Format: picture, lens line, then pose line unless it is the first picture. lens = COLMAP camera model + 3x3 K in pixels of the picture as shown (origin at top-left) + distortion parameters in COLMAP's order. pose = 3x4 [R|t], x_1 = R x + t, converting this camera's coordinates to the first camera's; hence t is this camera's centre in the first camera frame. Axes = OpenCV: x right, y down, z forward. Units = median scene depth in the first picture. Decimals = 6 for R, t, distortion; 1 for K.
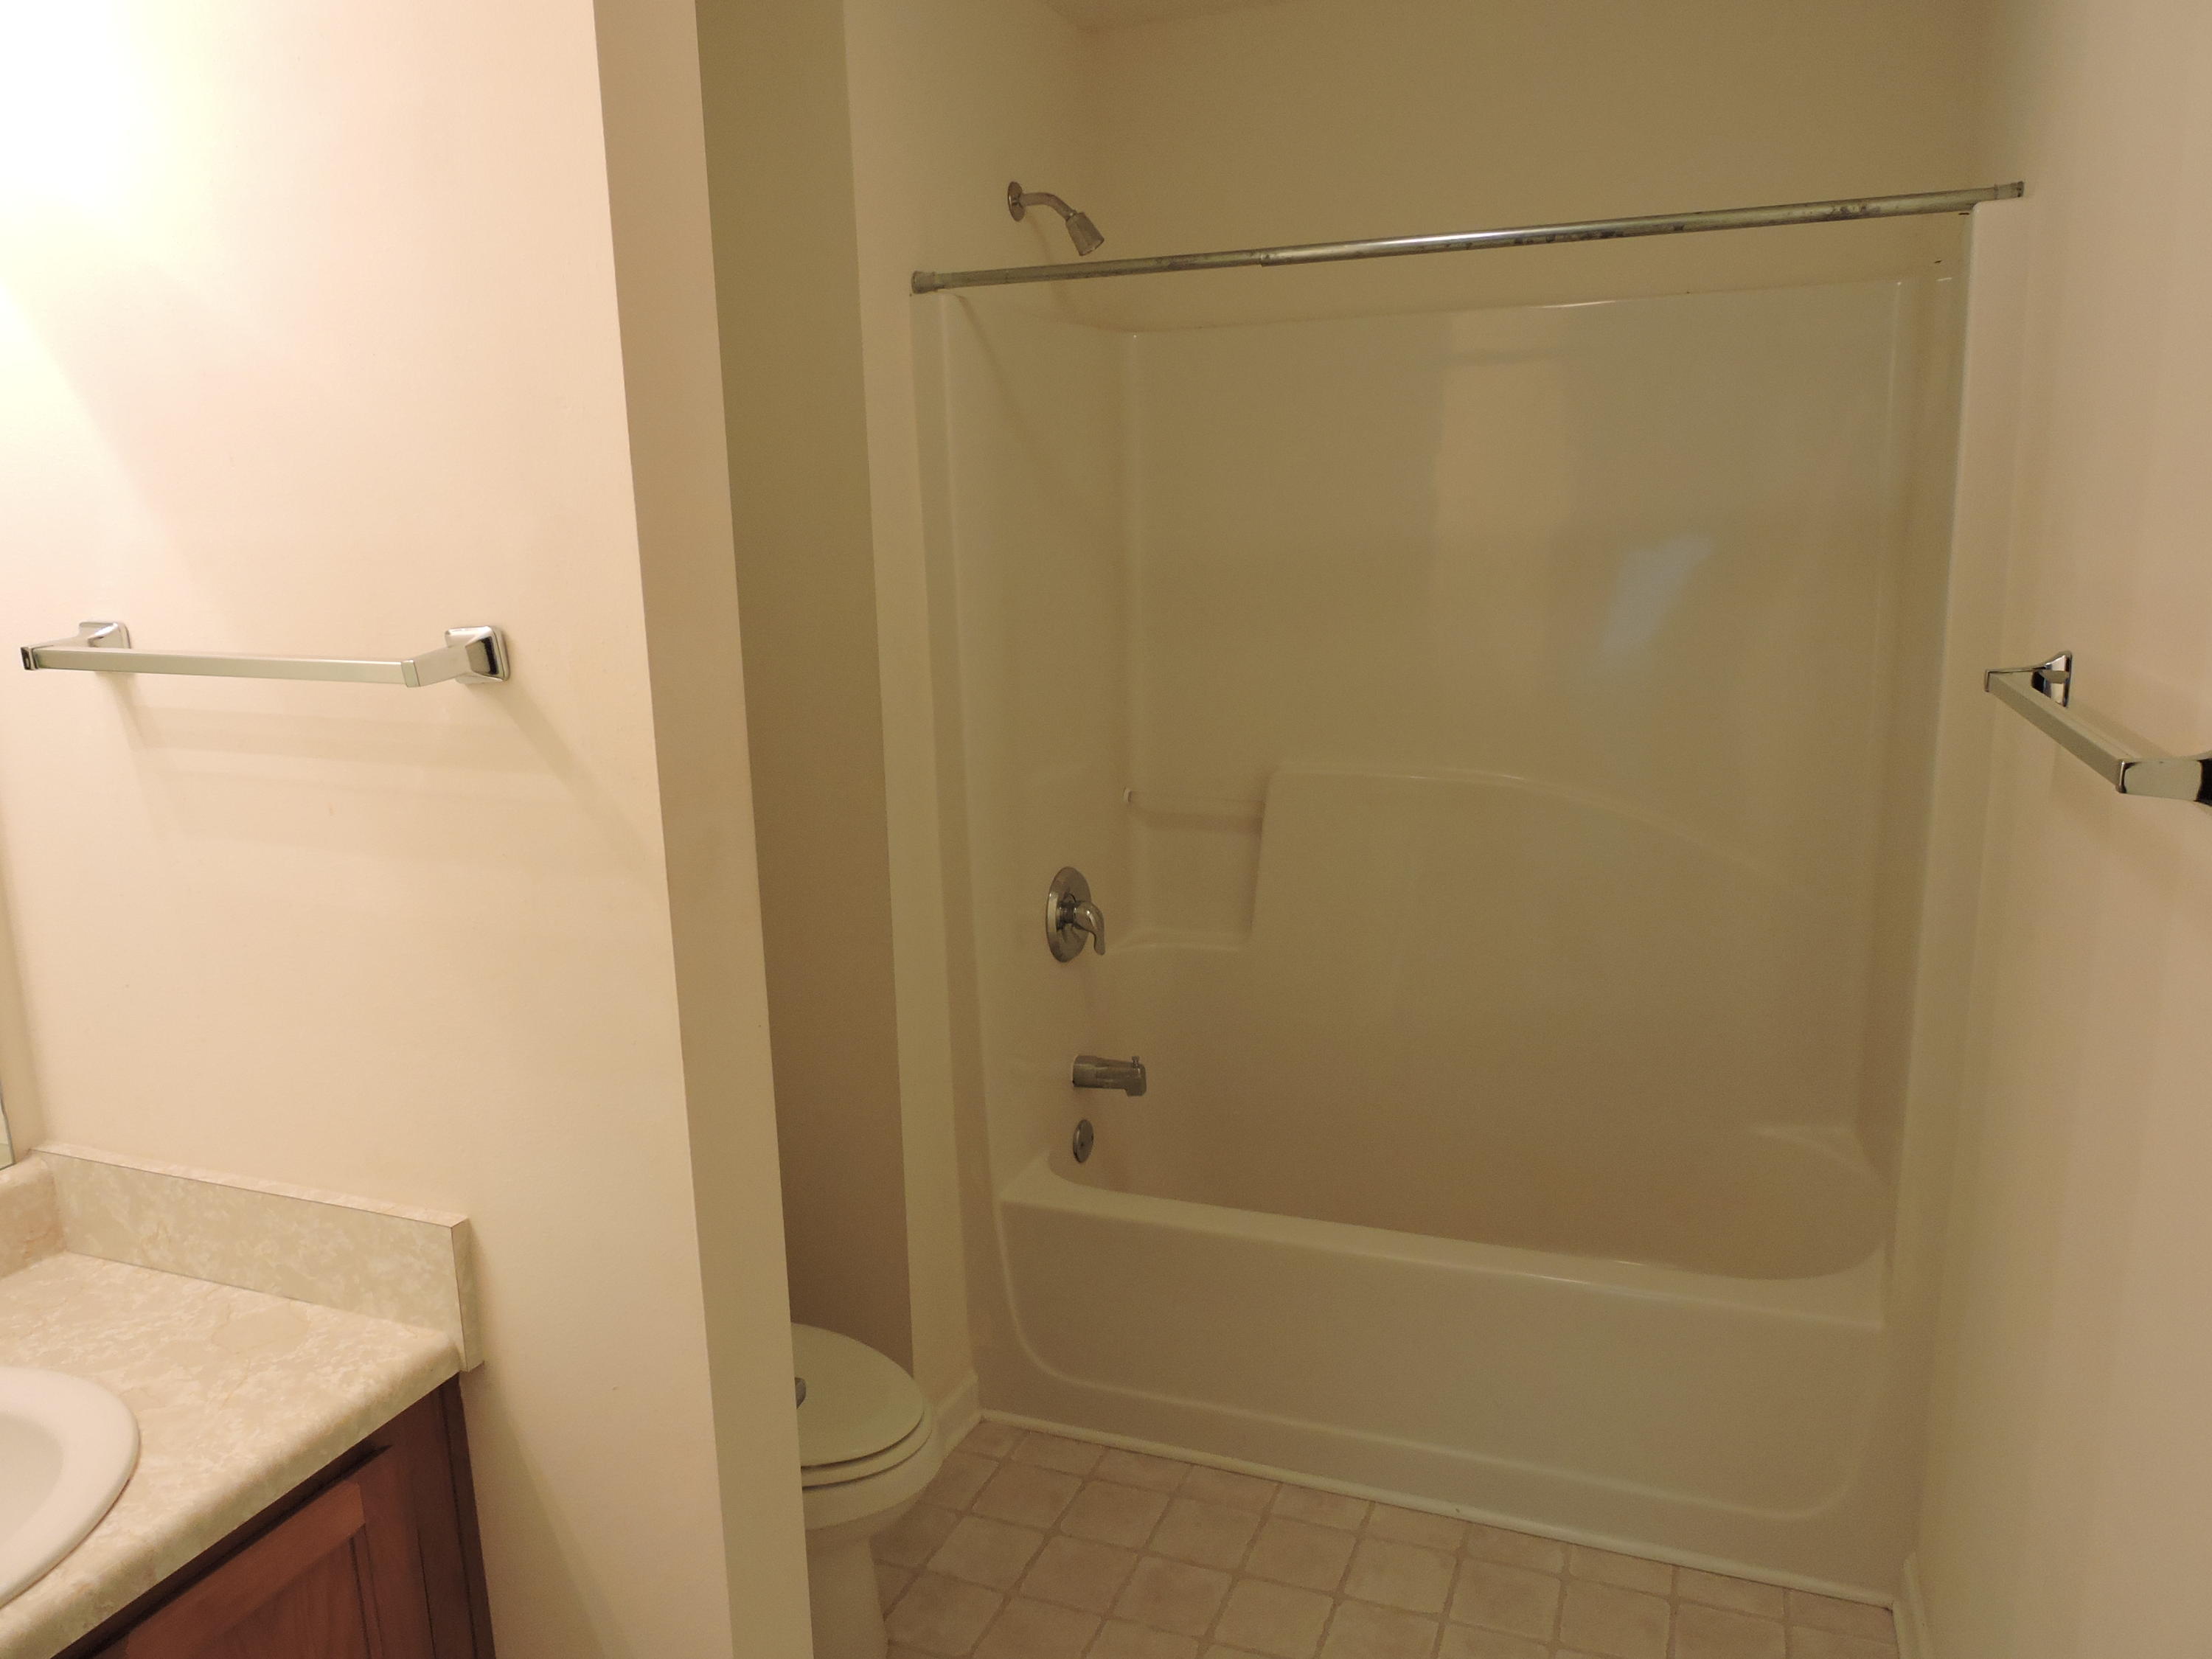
lens RADIAL K [[1577.6, 0, 1117.0], [0, 1577.6, 840.0], [0, 0, 1]] dist [-0.003021, 0.001190]
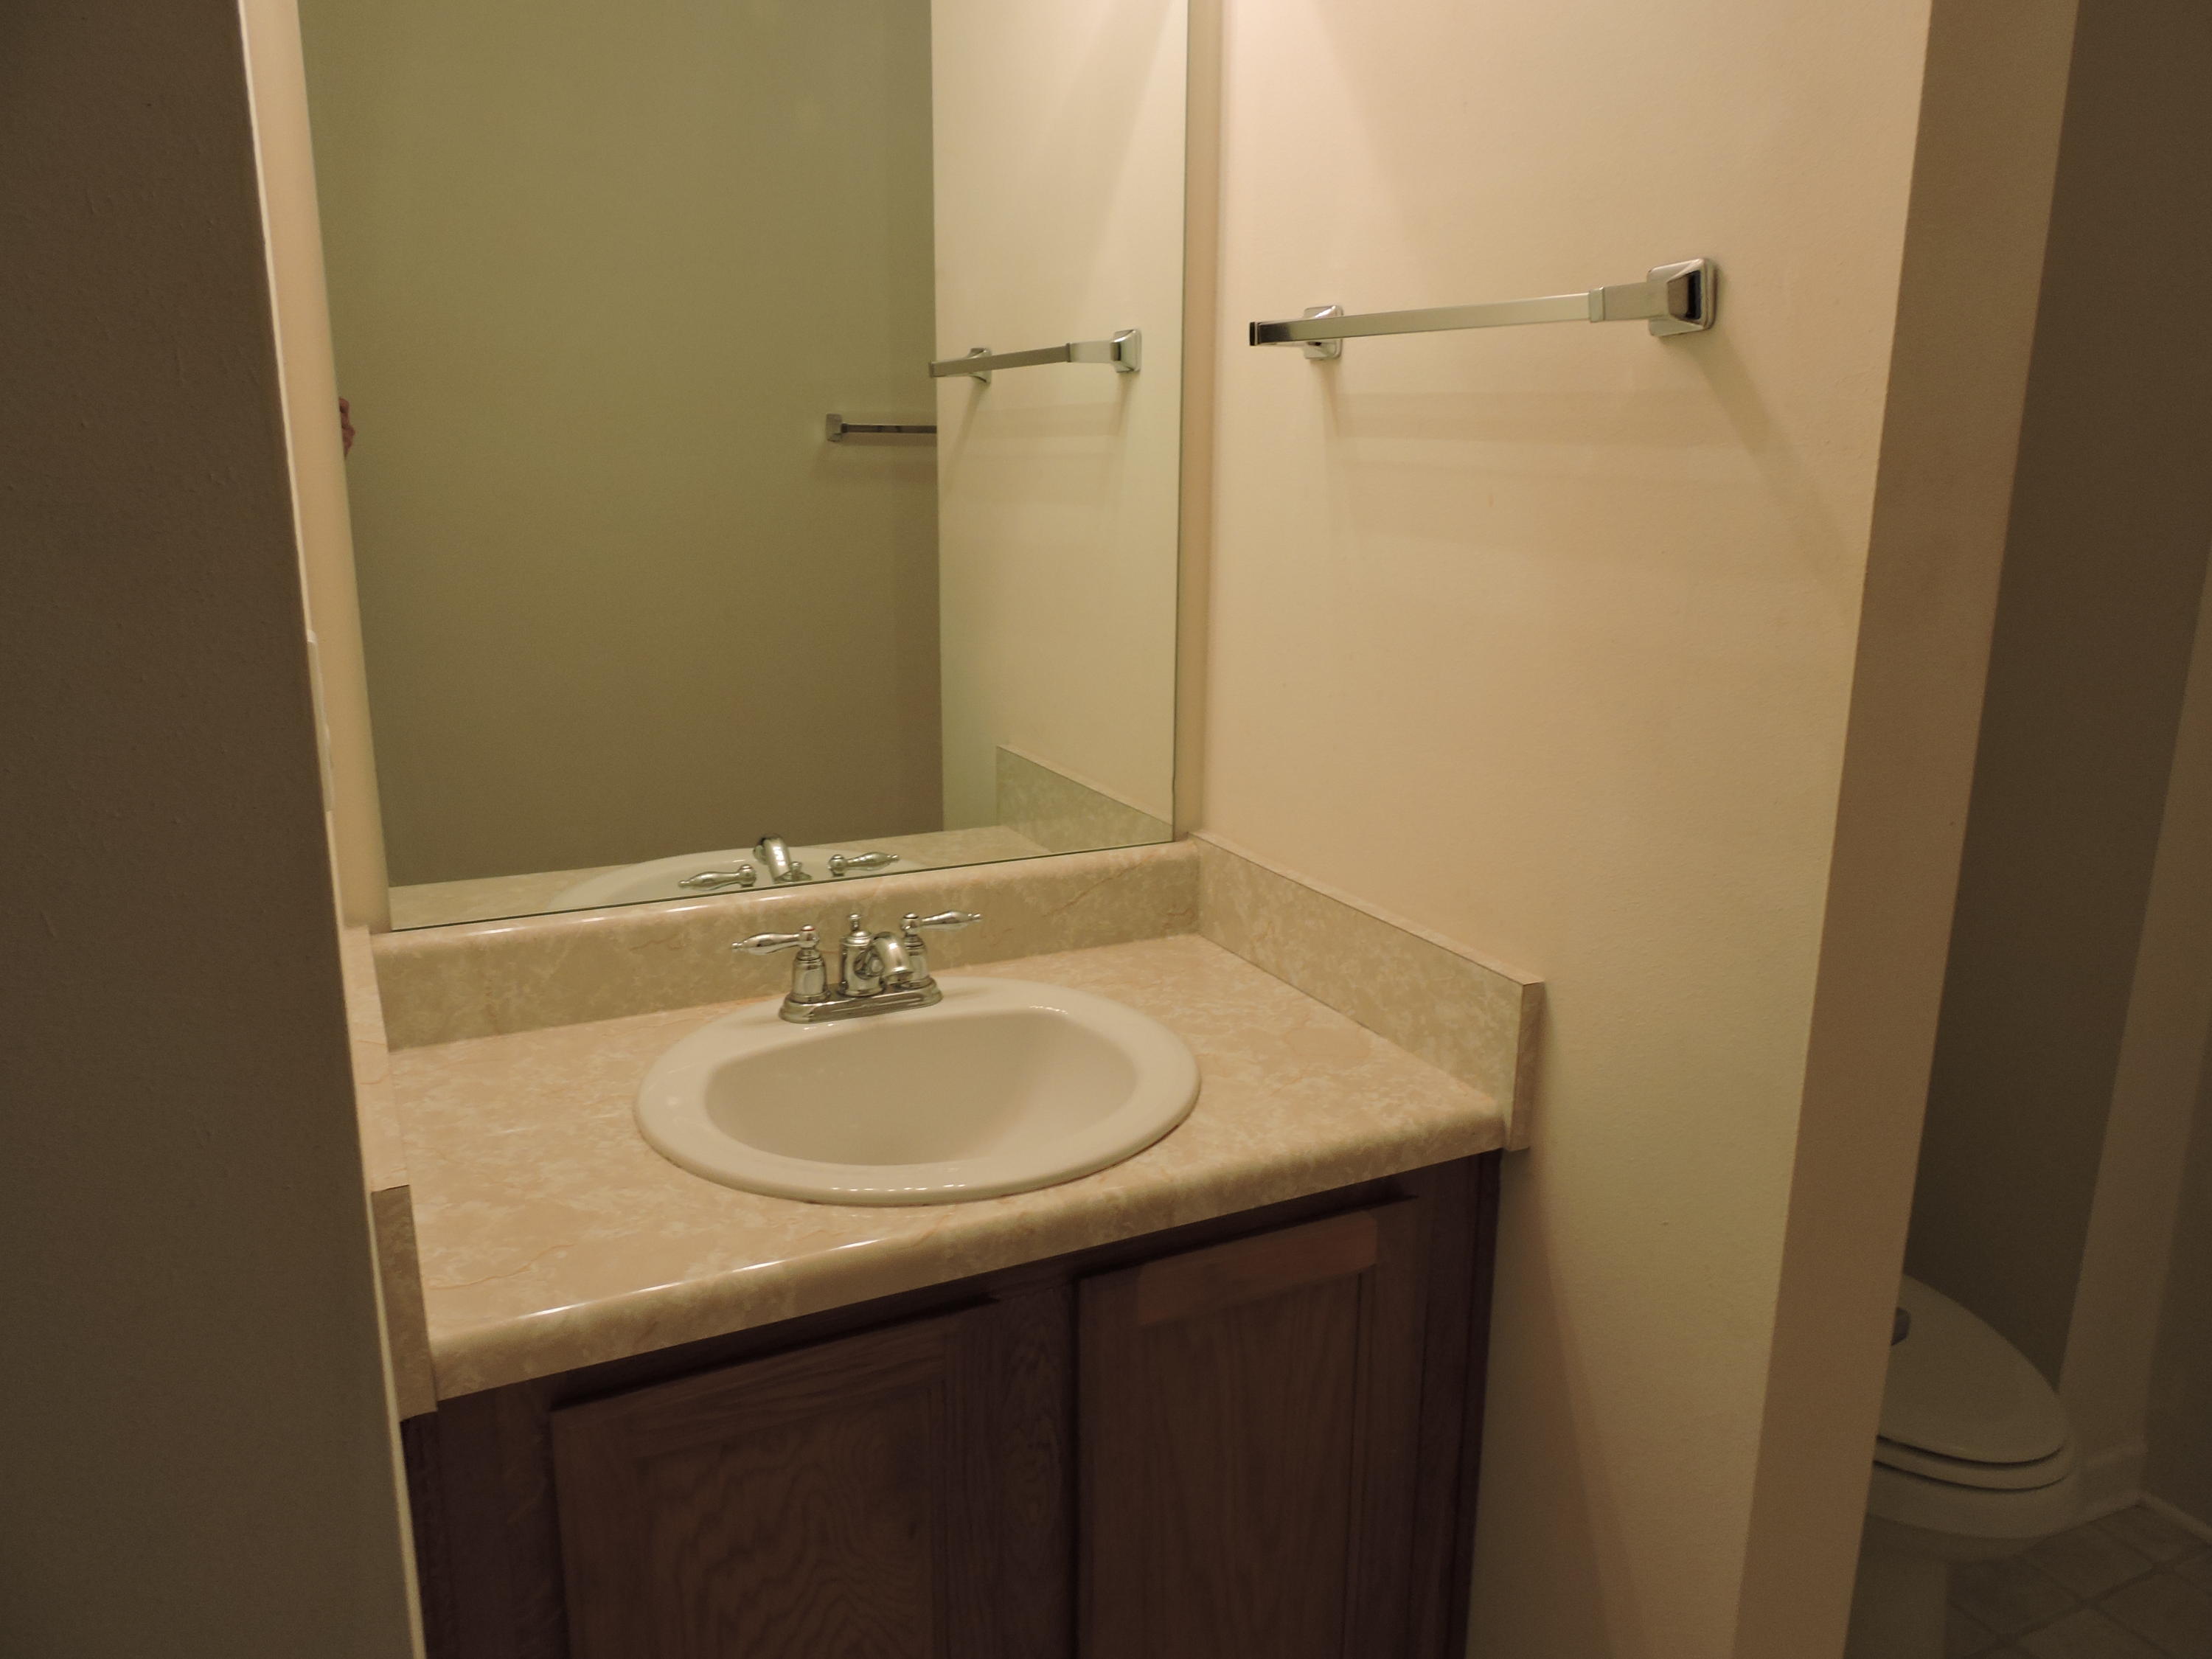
lens RADIAL K [[1577.6, 0, 1117.0], [0, 1577.6, 840.0], [0, 0, 1]] dist [-0.003021, 0.001190]
pose [[0.735762, 0.191178, -0.649696, -0.030486], [-0.166932, 0.980925, 0.099599, 0.113380], [0.656344, 0.035174, 0.753641, 0.177586]]
